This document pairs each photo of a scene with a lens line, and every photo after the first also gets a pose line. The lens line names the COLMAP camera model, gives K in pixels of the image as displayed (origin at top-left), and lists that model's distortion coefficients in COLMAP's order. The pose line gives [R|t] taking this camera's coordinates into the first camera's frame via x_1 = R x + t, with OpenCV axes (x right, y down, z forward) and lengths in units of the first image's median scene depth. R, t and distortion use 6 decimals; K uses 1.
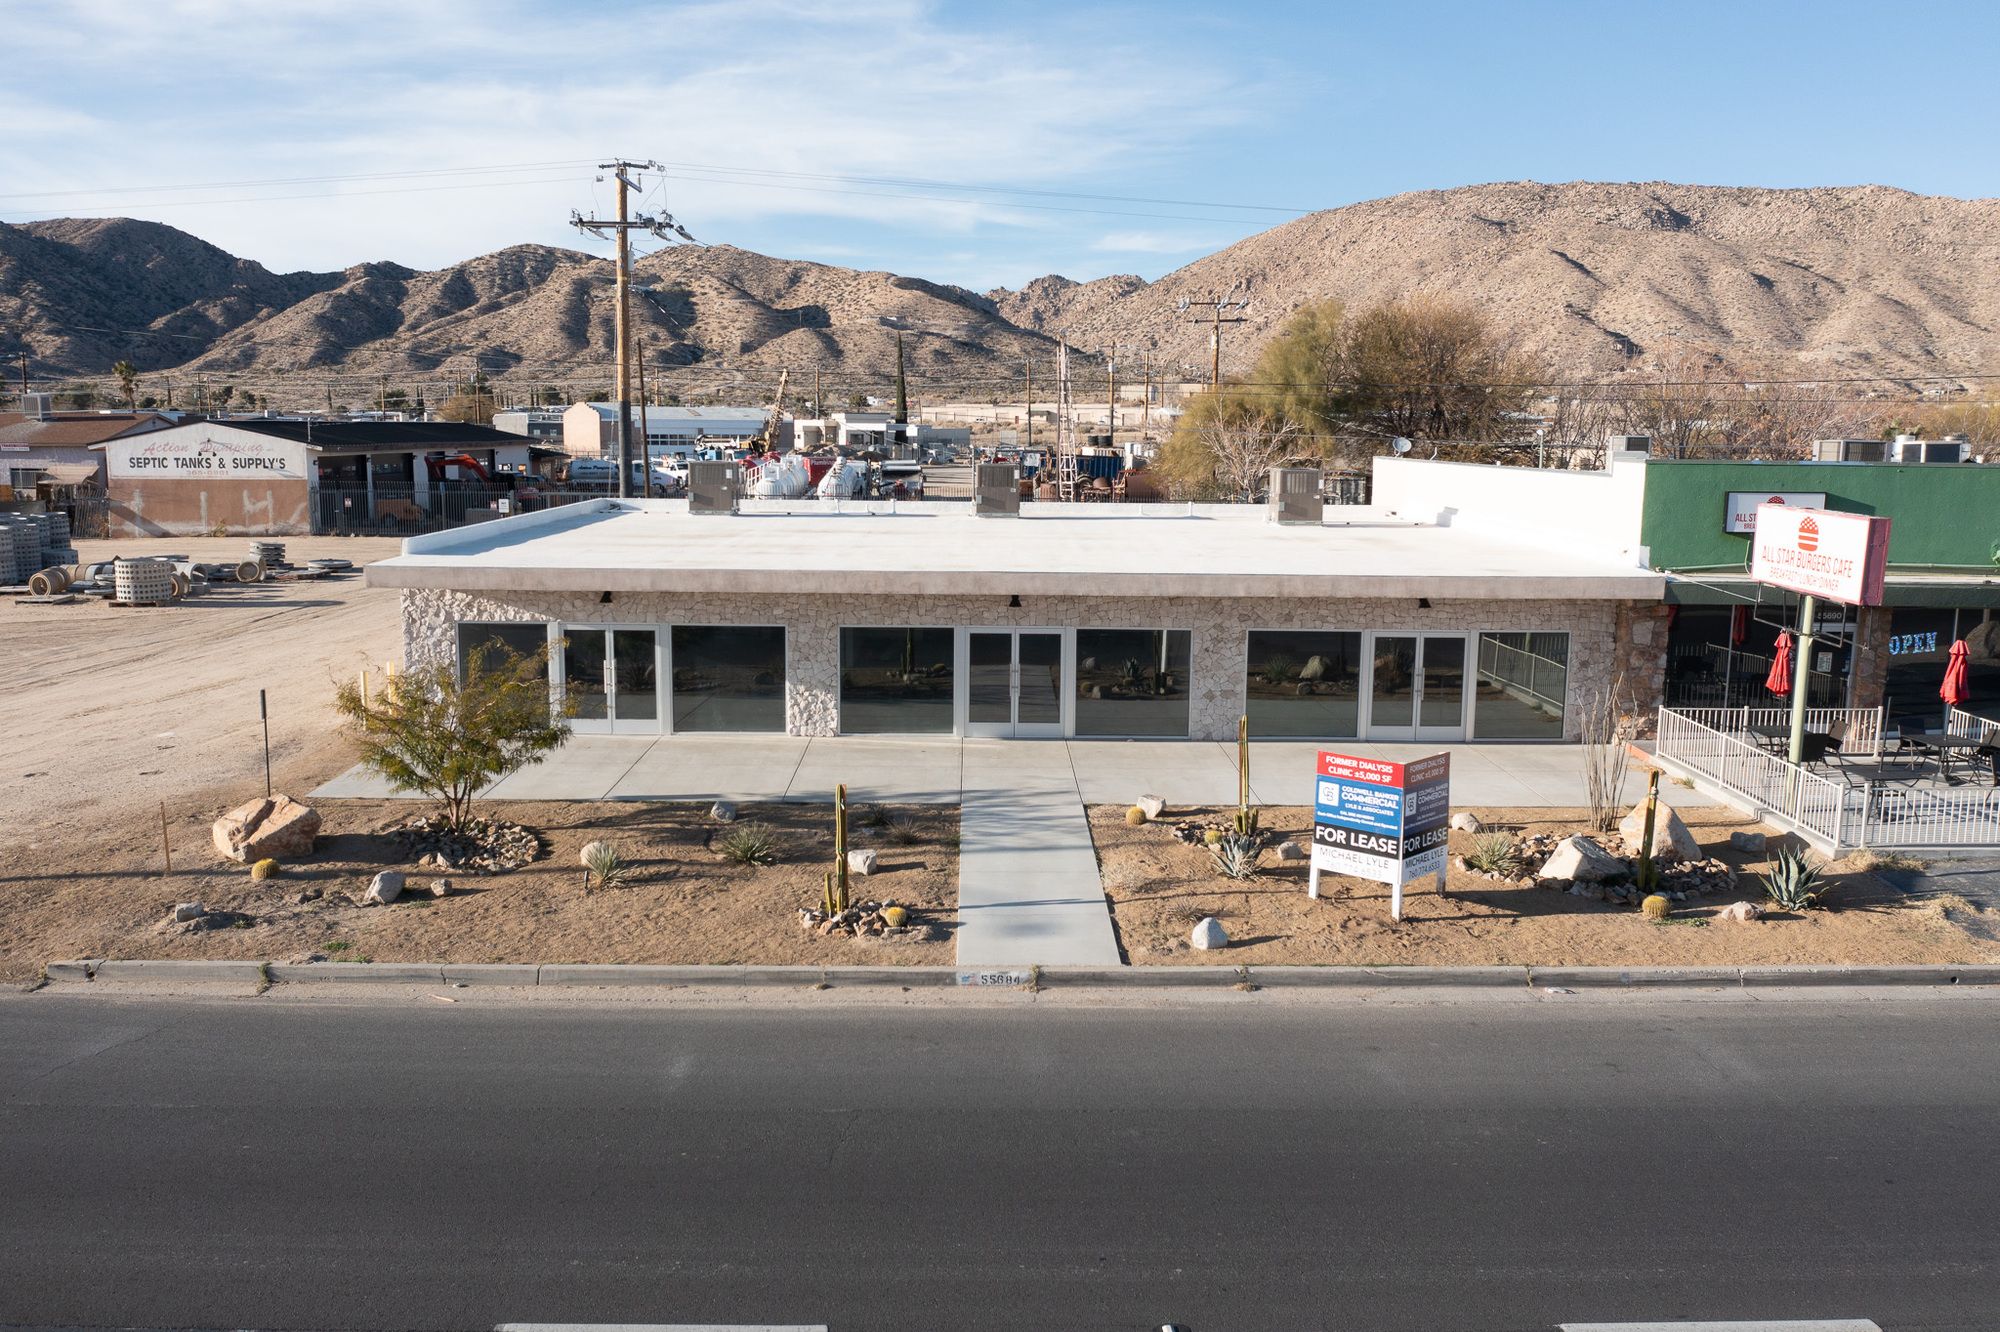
lens RADIAL K [[1565.6, 0, 995.2], [0, 1565.6, 640.0], [0, 0, 1]] dist [-0.025520, -0.001932]
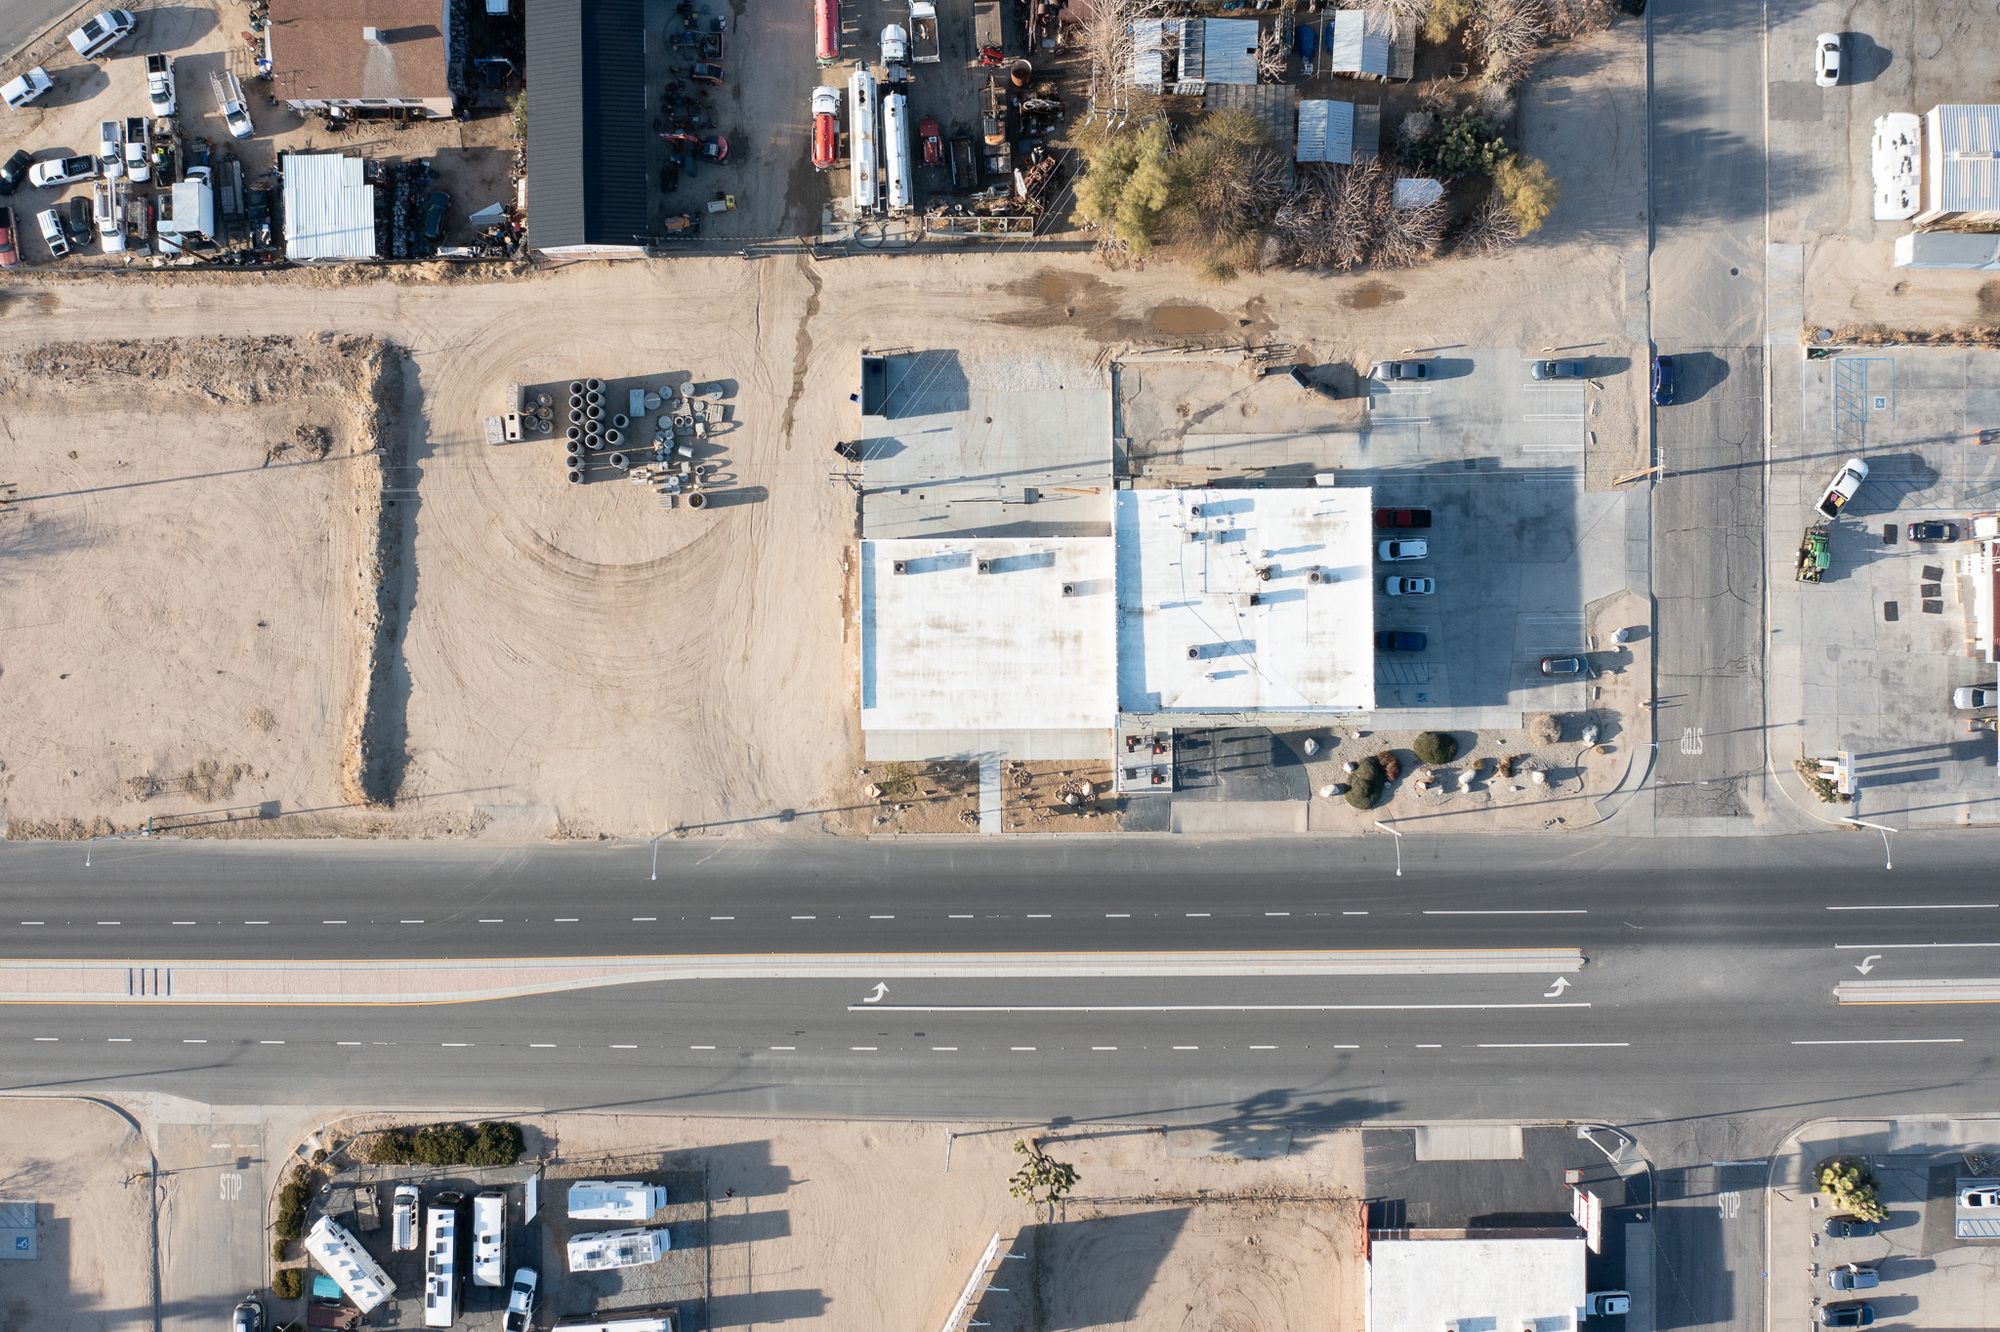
lens RADIAL K [[1565.6, 0, 990.4], [0, 1565.6, 660.0], [0, 0, 1]] dist [-0.025520, -0.001932]
pose [[0.999410, -0.000792, -0.034349, 0.183381], [0.034123, 0.139439, 0.989643, -4.791221], [0.004006, -0.990230, 0.139384, 0.468261]]
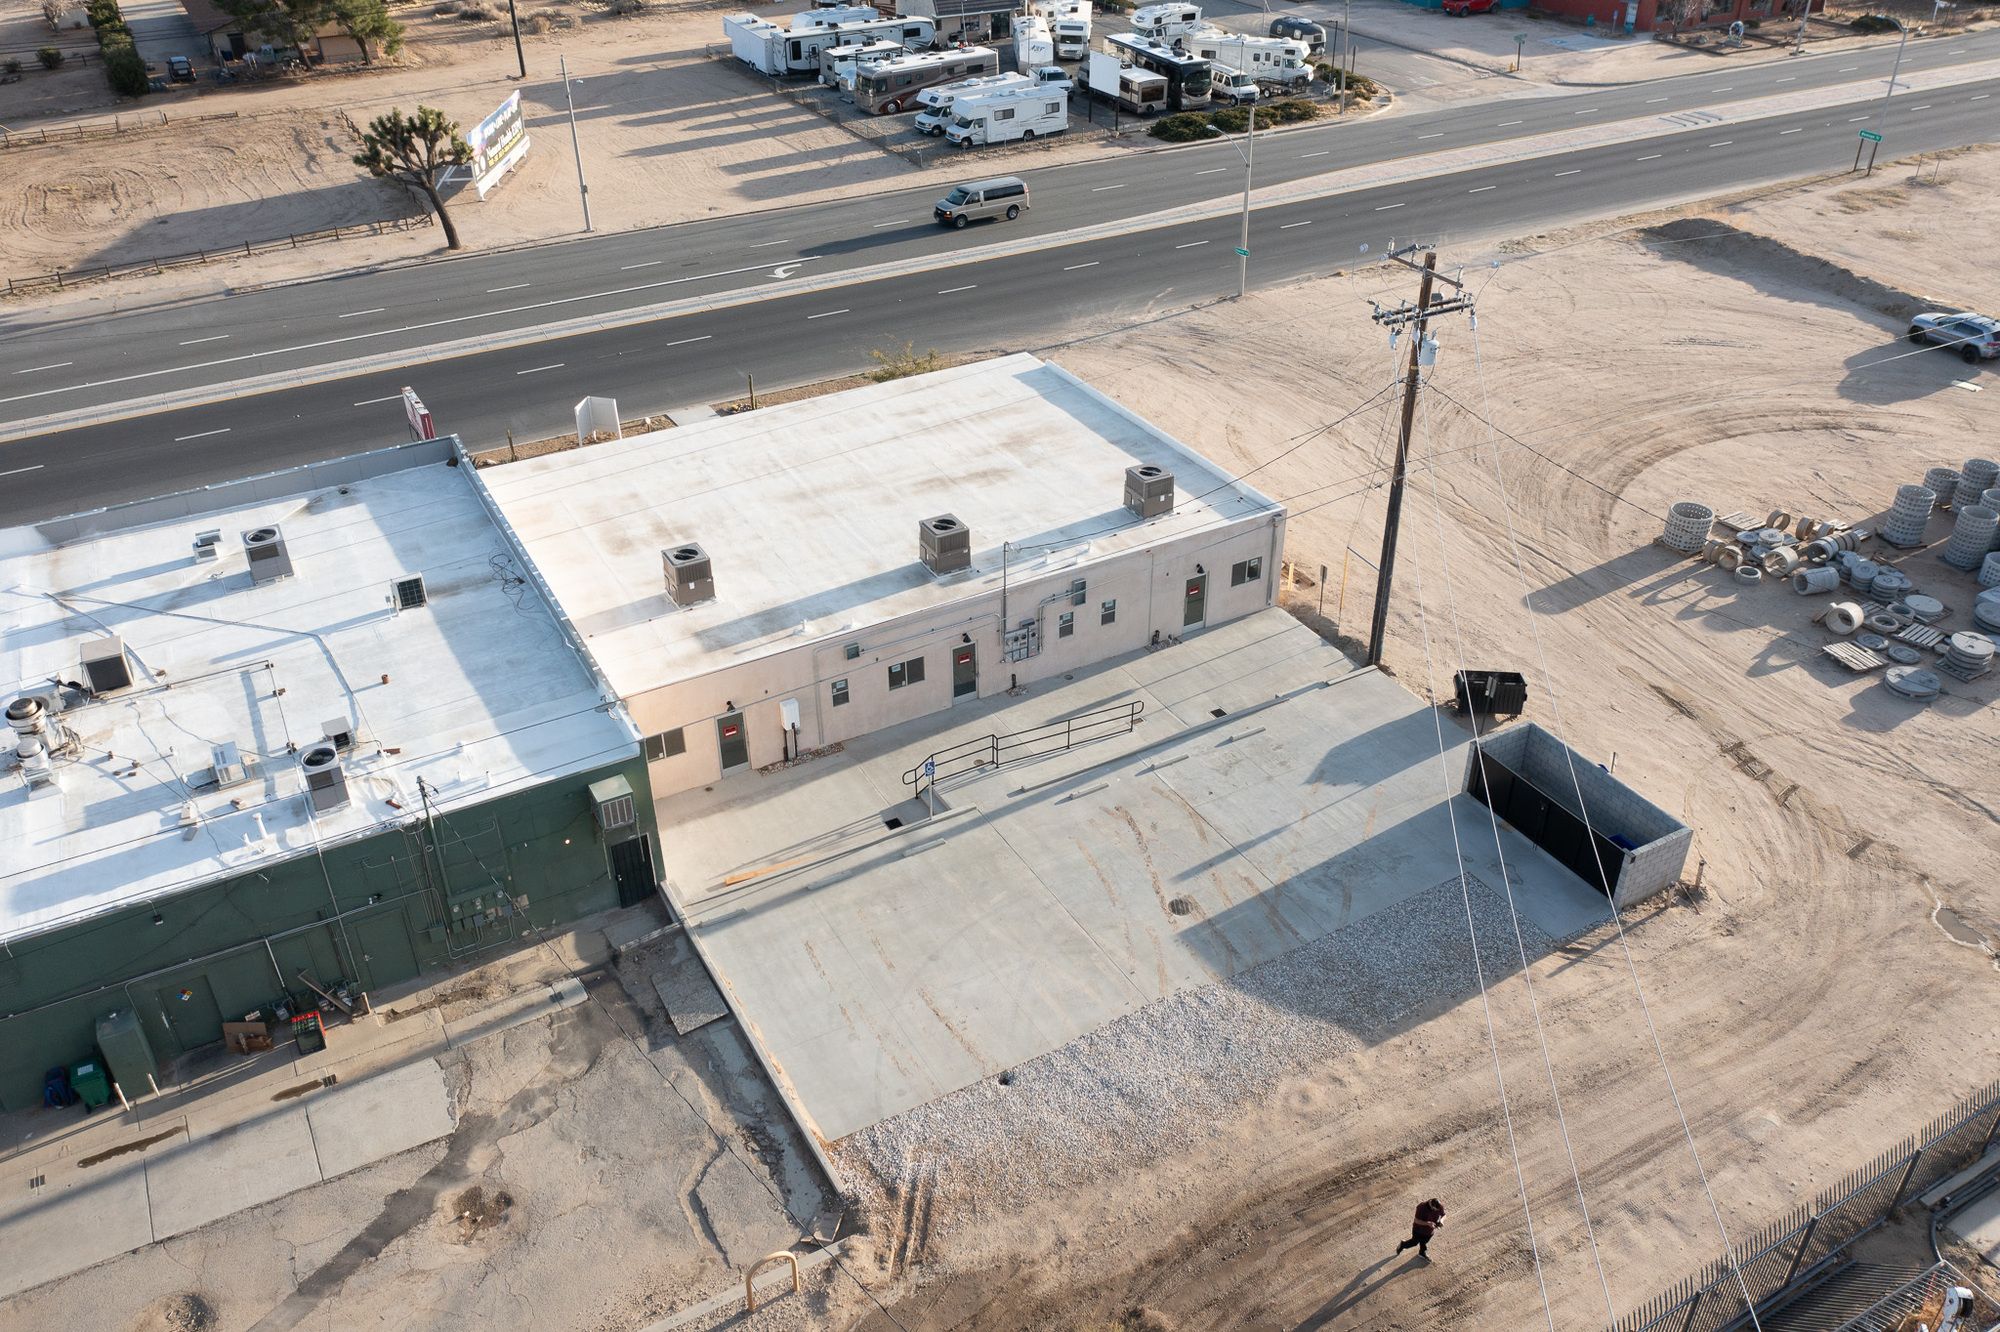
lens RADIAL K [[1565.6, 0, 1000.4], [0, 1565.6, 657.7], [0, 0, 1]] dist [-0.025520, -0.001932]
pose [[-0.878378, 0.253523, -0.405188, 0.642986], [-0.064500, 0.777107, 0.626055, -1.069342], [0.473594, 0.576048, -0.666242, 2.592945]]
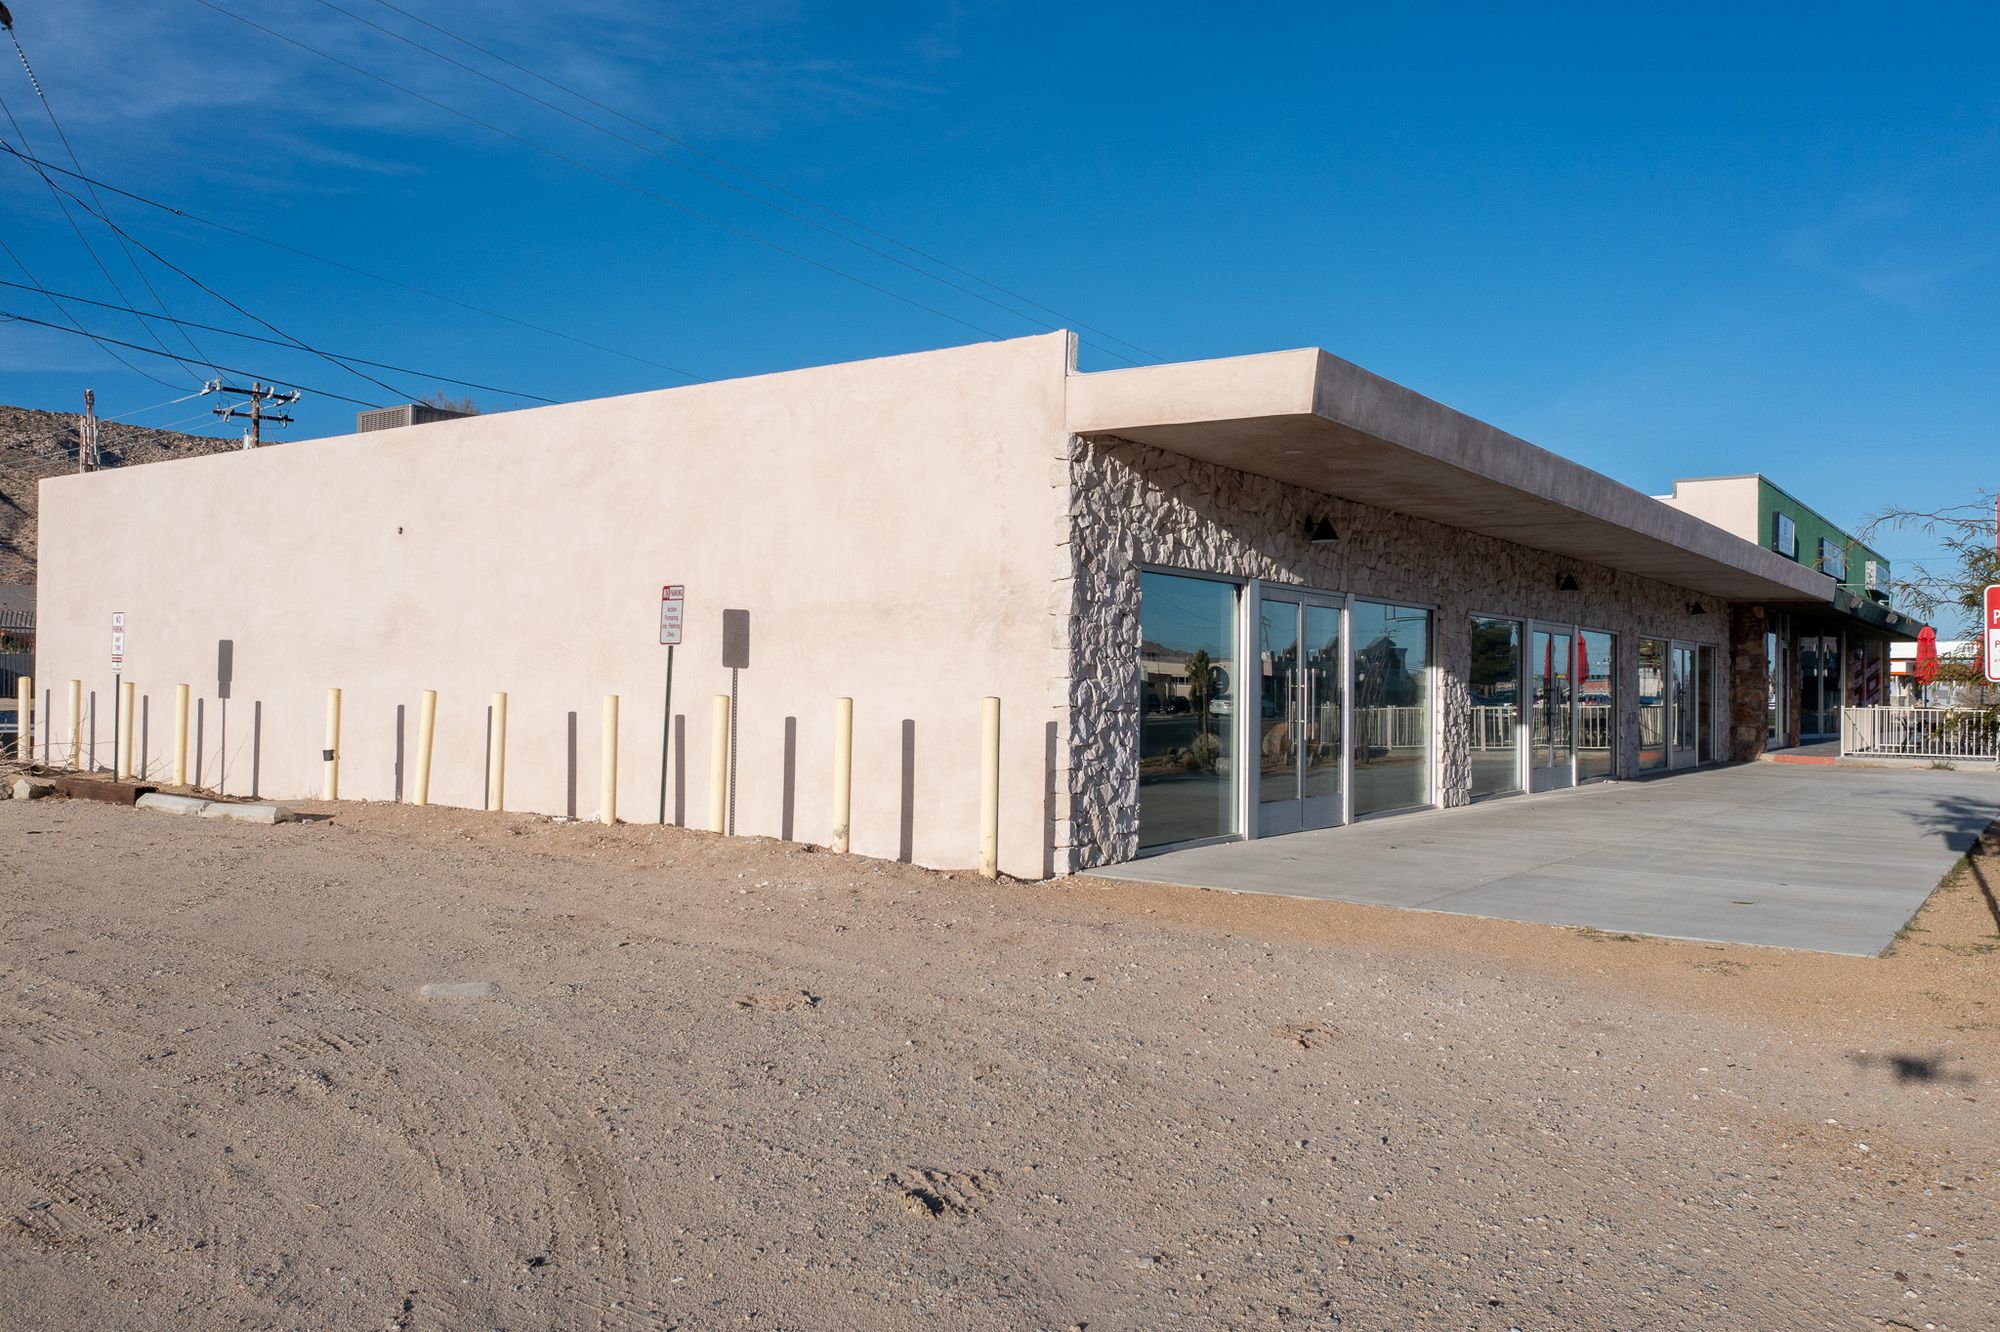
lens RADIAL K [[1565.6, 0, 996.8], [0, 1565.6, 665.7], [0, 0, 1]] dist [-0.025520, -0.001932]
pose [[0.584166, 0.007469, 0.811600, -0.675041], [0.106333, 0.990635, -0.085652, 0.041930], [-0.804638, 0.136335, 0.577901, 0.800258]]
